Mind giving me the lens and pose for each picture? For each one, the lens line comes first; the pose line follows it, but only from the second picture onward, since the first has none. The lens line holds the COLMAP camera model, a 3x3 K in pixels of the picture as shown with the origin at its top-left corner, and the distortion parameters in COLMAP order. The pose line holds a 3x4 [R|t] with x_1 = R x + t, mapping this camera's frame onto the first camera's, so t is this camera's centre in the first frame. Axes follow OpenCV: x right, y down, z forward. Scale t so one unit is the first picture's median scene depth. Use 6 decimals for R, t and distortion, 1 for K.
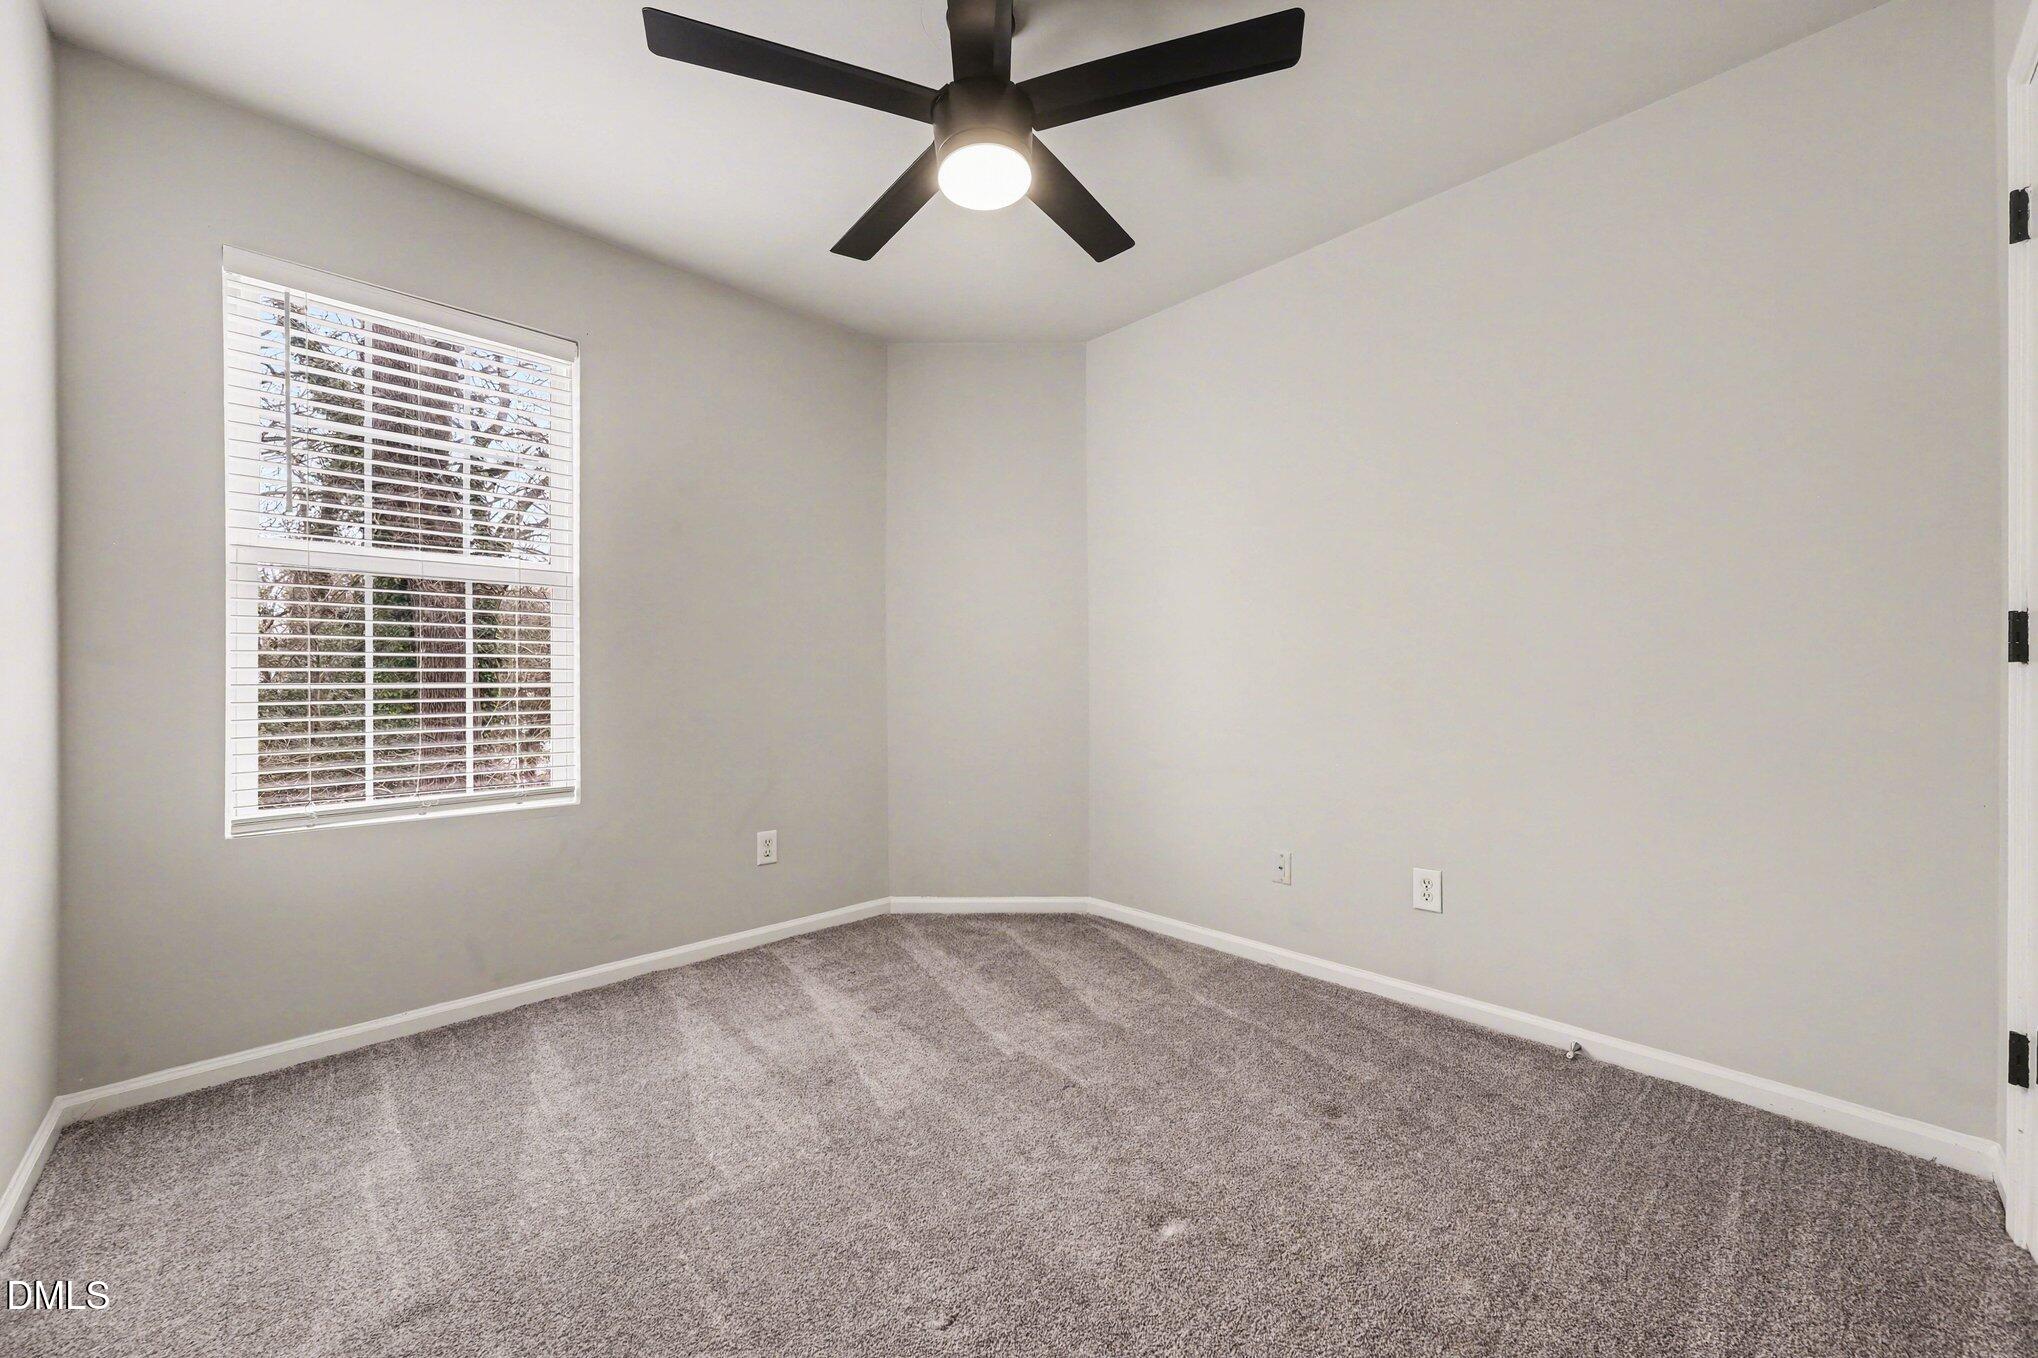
lens RADIAL K [[797.5, 0, 1022.1], [0, 797.5, 688.9], [0, 0, 1]] dist [0.021995, 0.000077]
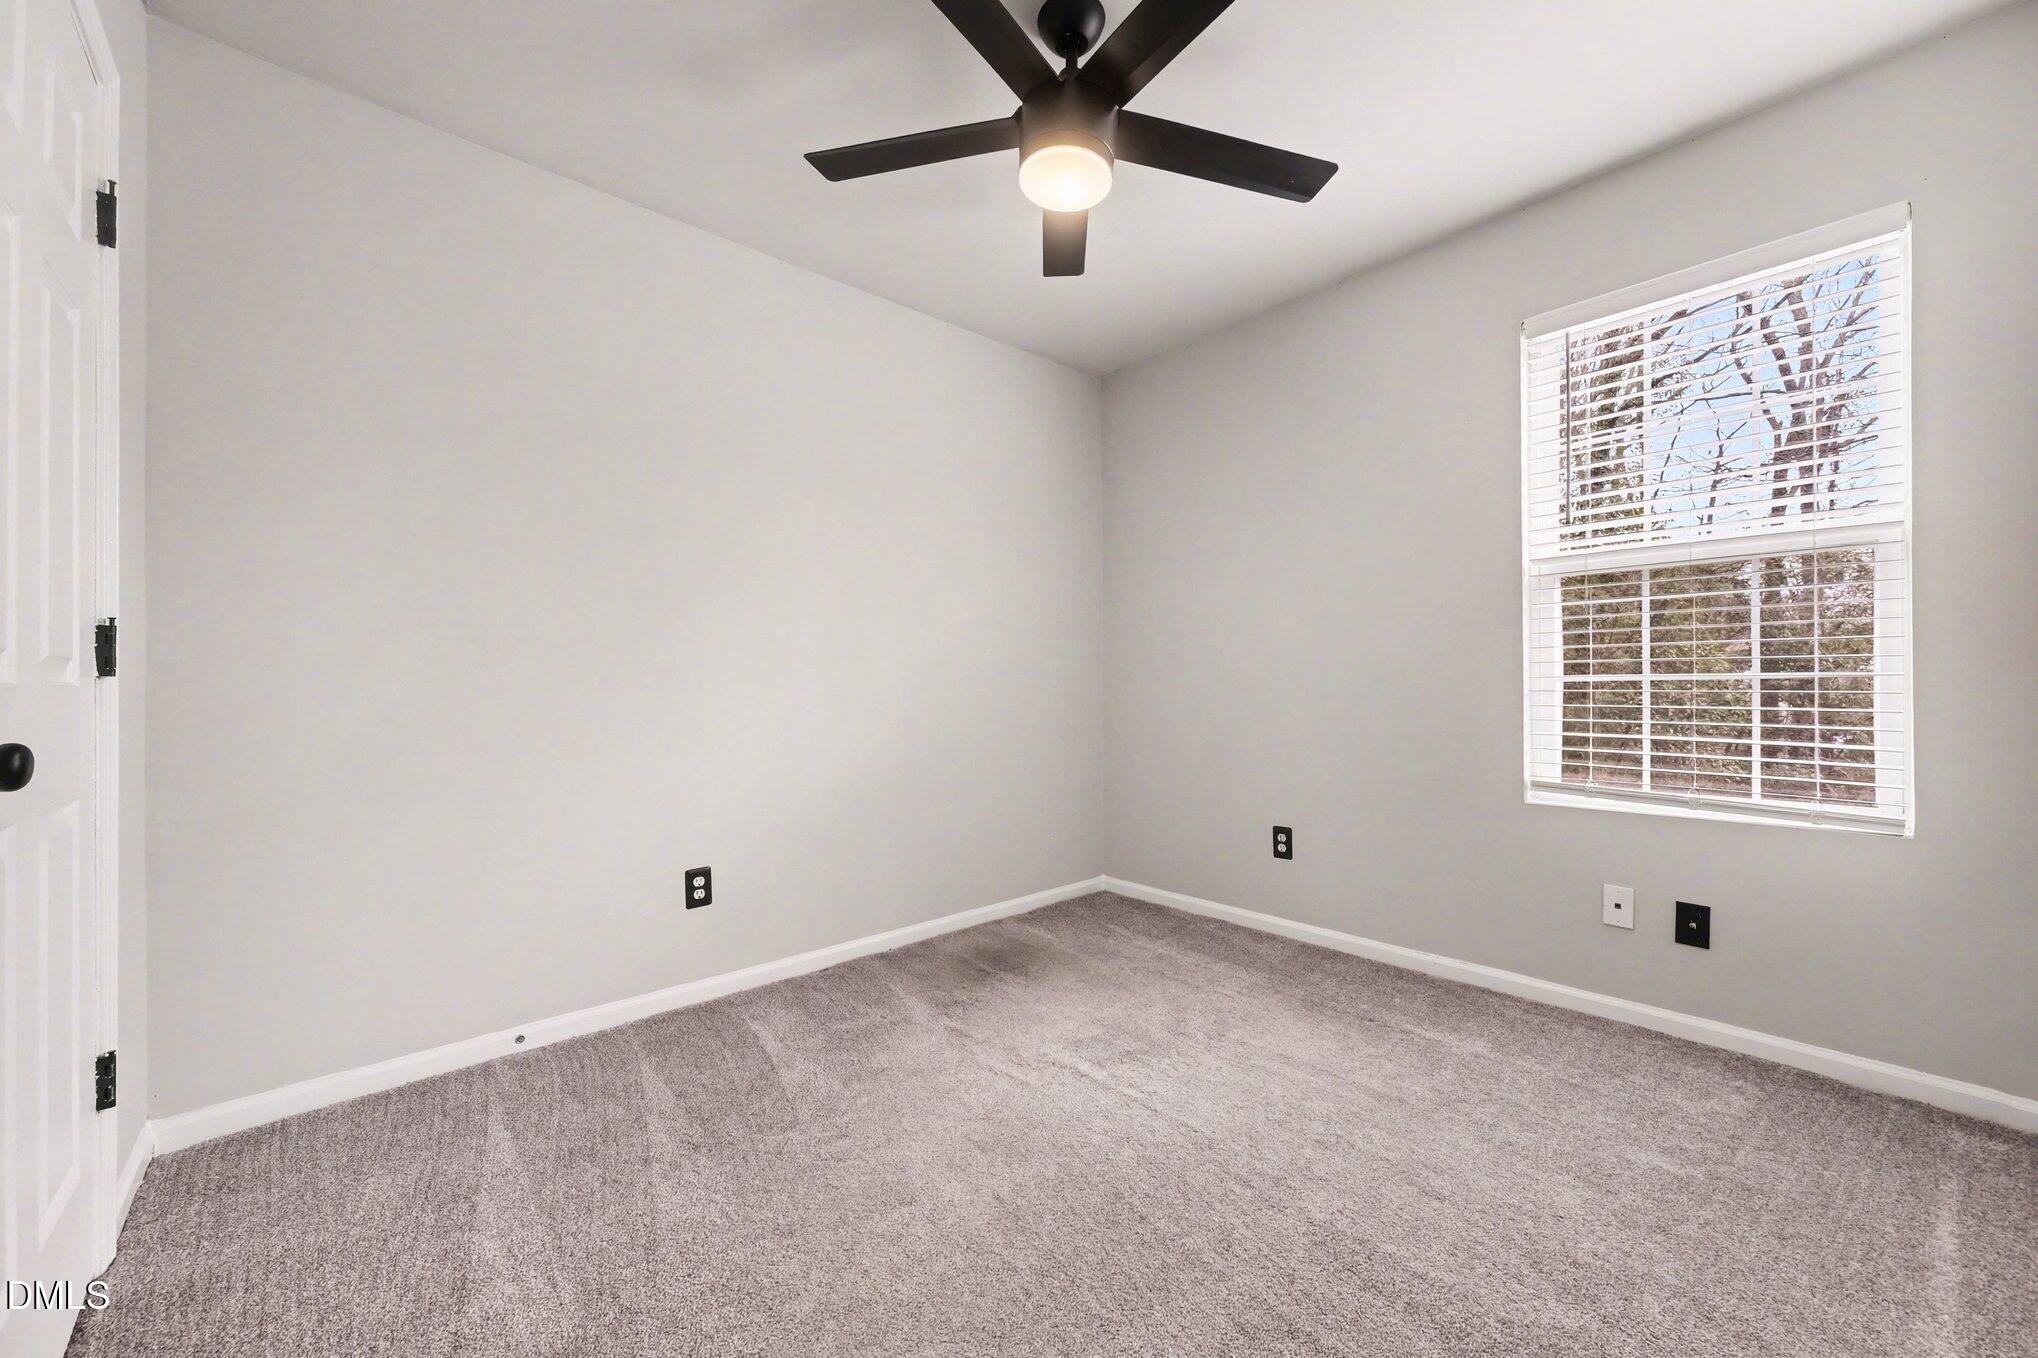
lens RADIAL K [[853.9, 0, 1019.0], [0, 853.9, 679.0], [0, 0, 1]] dist [0.000291, 0.000060]
pose [[-0.099276, 0.001985, -0.995058, 0.351695], [0.002135, 0.999996, 0.001782, -0.004718], [0.995058, -0.001947, -0.099279, 0.338603]]
